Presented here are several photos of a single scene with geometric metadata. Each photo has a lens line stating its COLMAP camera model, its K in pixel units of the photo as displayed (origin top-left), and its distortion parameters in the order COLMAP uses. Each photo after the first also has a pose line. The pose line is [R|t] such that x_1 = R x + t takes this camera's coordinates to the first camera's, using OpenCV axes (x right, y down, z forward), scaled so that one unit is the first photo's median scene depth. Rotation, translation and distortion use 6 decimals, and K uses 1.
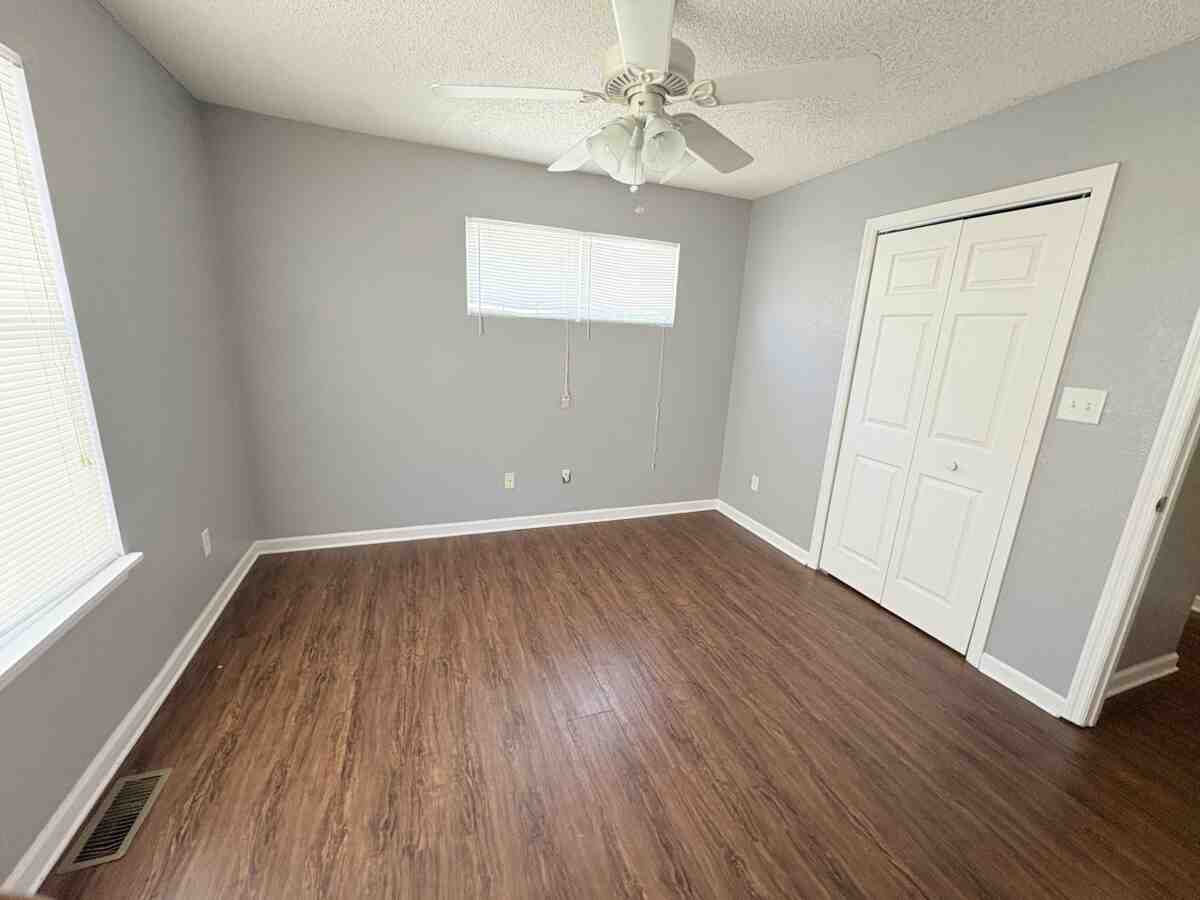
lens RADIAL K [[475.6, 0, 602.3], [0, 475.6, 449.5], [0, 0, 1]] dist [0.000311, 0.000213]
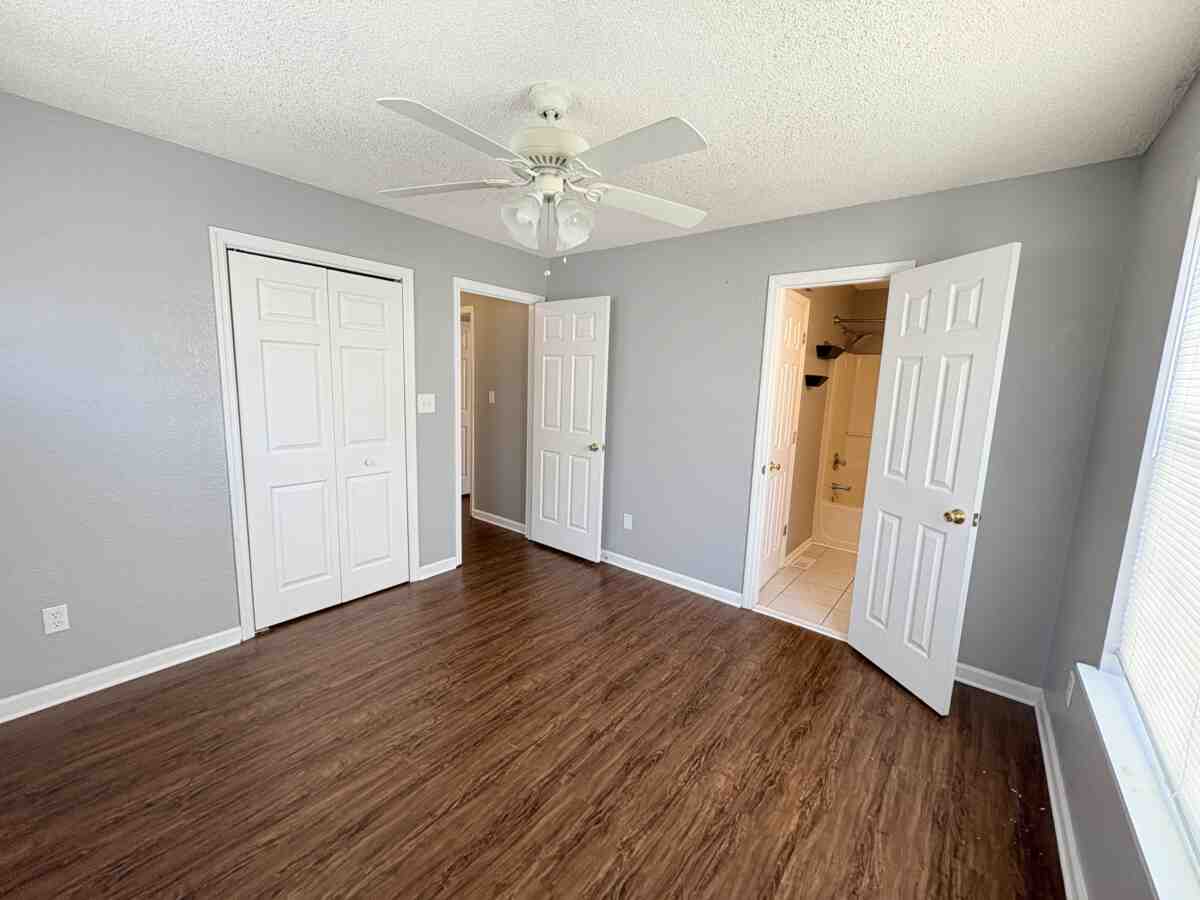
lens RADIAL K [[475.6, 0, 597.6], [0, 475.6, 446.2], [0, 0, 1]] dist [0.000311, 0.000213]
pose [[-0.500615, -0.187843, 0.845044, -0.815866], [0.149891, 0.942620, 0.298330, -0.362901], [-0.852594, 0.276013, -0.443734, 1.241832]]
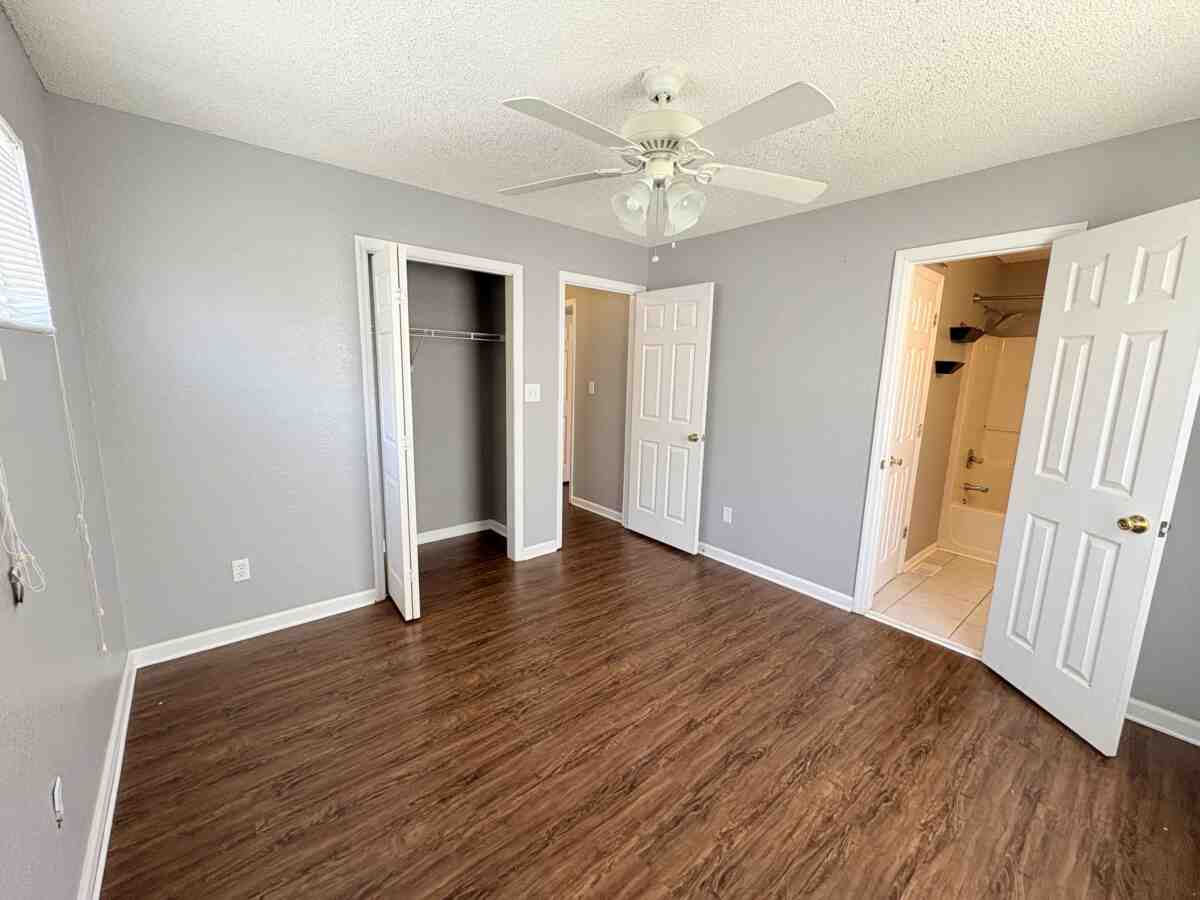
lens RADIAL K [[475.6, 0, 598.6], [0, 475.6, 445.7], [0, 0, 1]] dist [0.000311, 0.000213]
pose [[-0.324282, -0.208916, 0.922603, -0.815662], [0.188713, 0.941416, 0.279506, -0.357059], [-0.926946, 0.264746, -0.265859, 1.264772]]
